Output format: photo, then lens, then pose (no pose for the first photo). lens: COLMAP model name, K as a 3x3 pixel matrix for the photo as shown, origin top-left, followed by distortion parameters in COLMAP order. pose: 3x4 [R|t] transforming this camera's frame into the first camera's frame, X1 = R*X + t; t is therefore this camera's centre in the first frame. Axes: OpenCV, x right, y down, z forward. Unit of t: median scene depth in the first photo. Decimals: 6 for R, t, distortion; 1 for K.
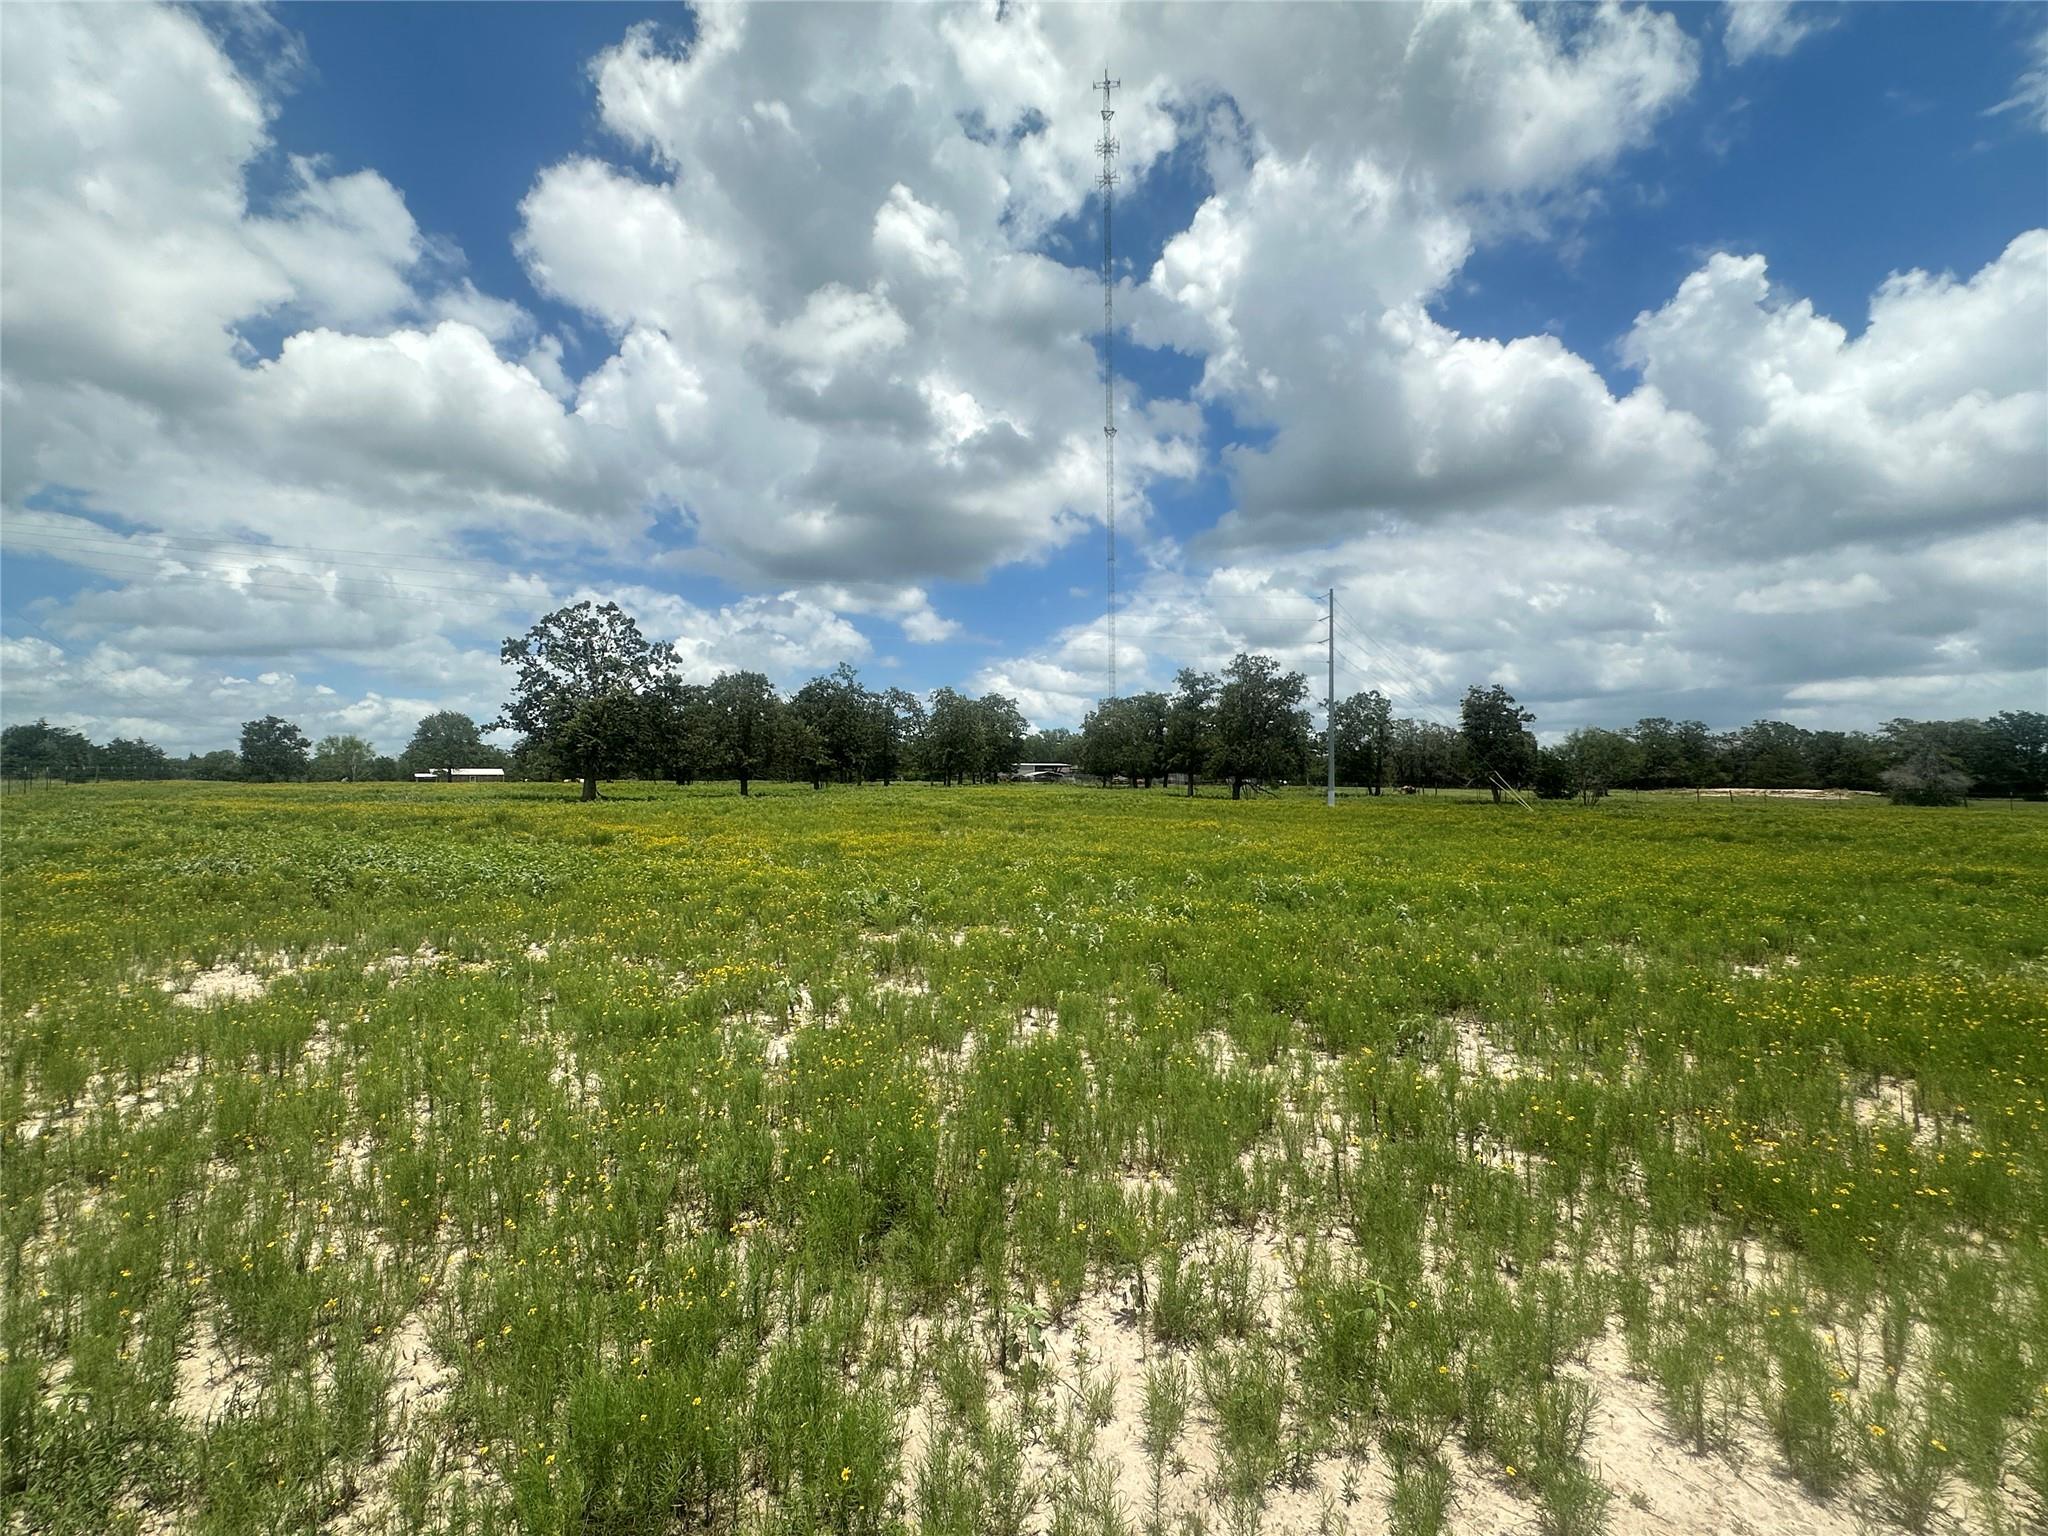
lens RADIAL K [[944.5, 0, 1024.0], [0, 944.5, 768.0], [0, 0, 1]] dist [-0.000660, 0.000067]
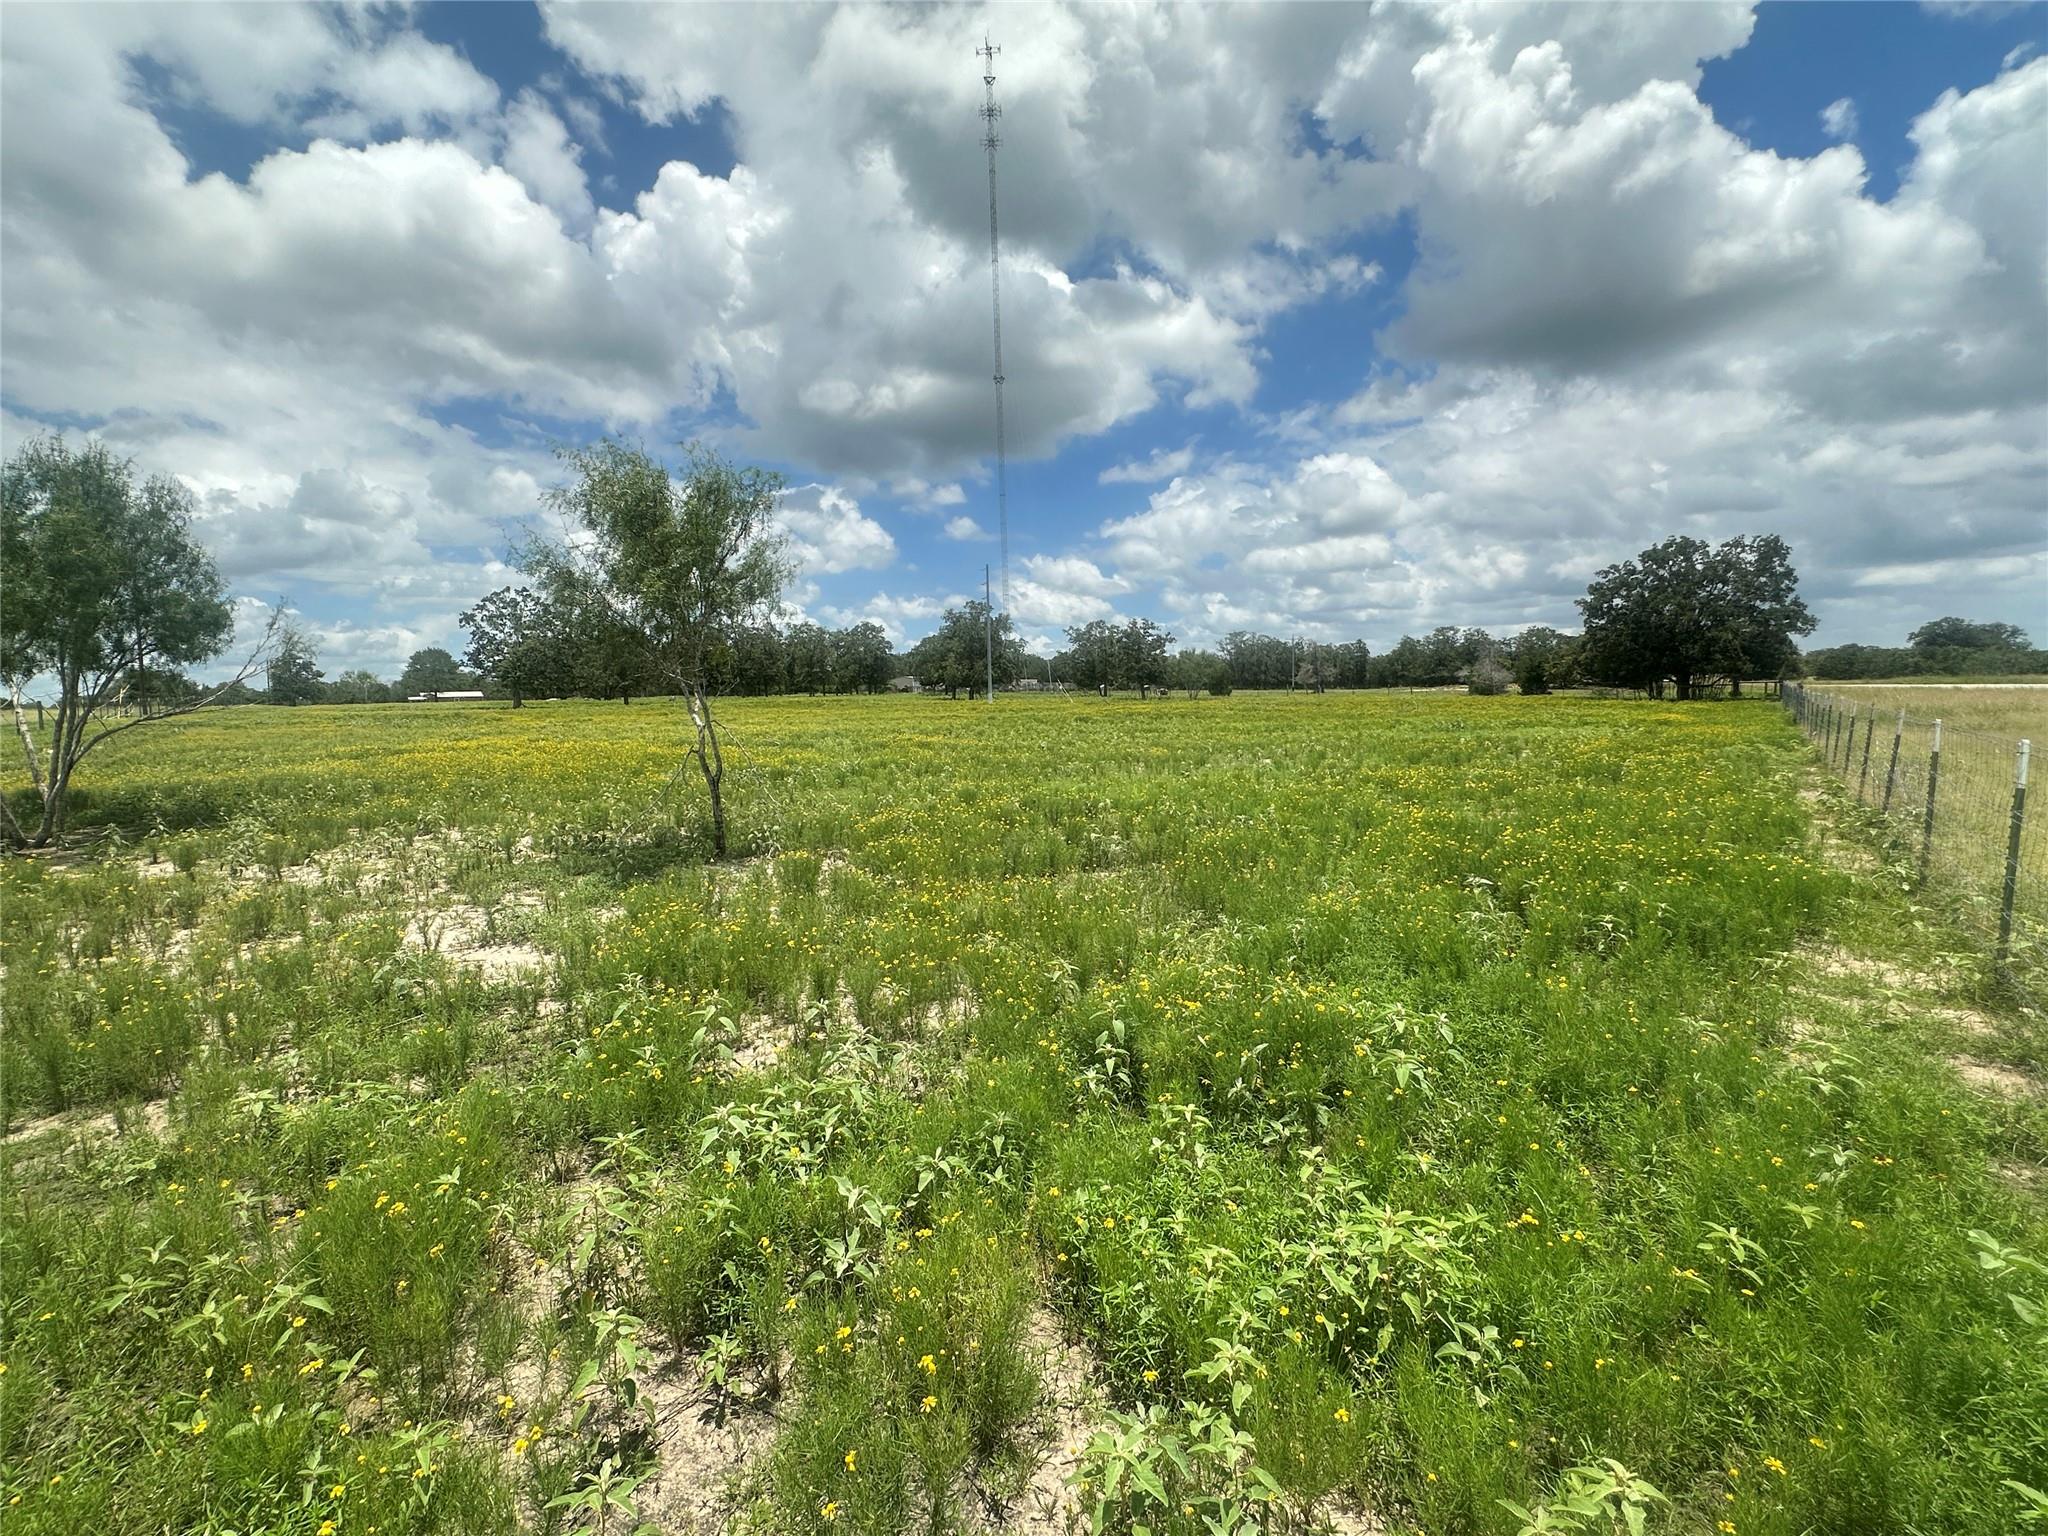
lens RADIAL K [[1008.3, 0, 1024.0], [0, 1008.3, 768.0], [0, 0, 1]] dist [-0.022701, -0.000444]
pose [[0.999586, -0.019684, -0.020980, 0.355461], [0.021487, 0.995752, 0.089539, -0.002205], [0.019128, -0.089952, 0.995762, -0.569552]]
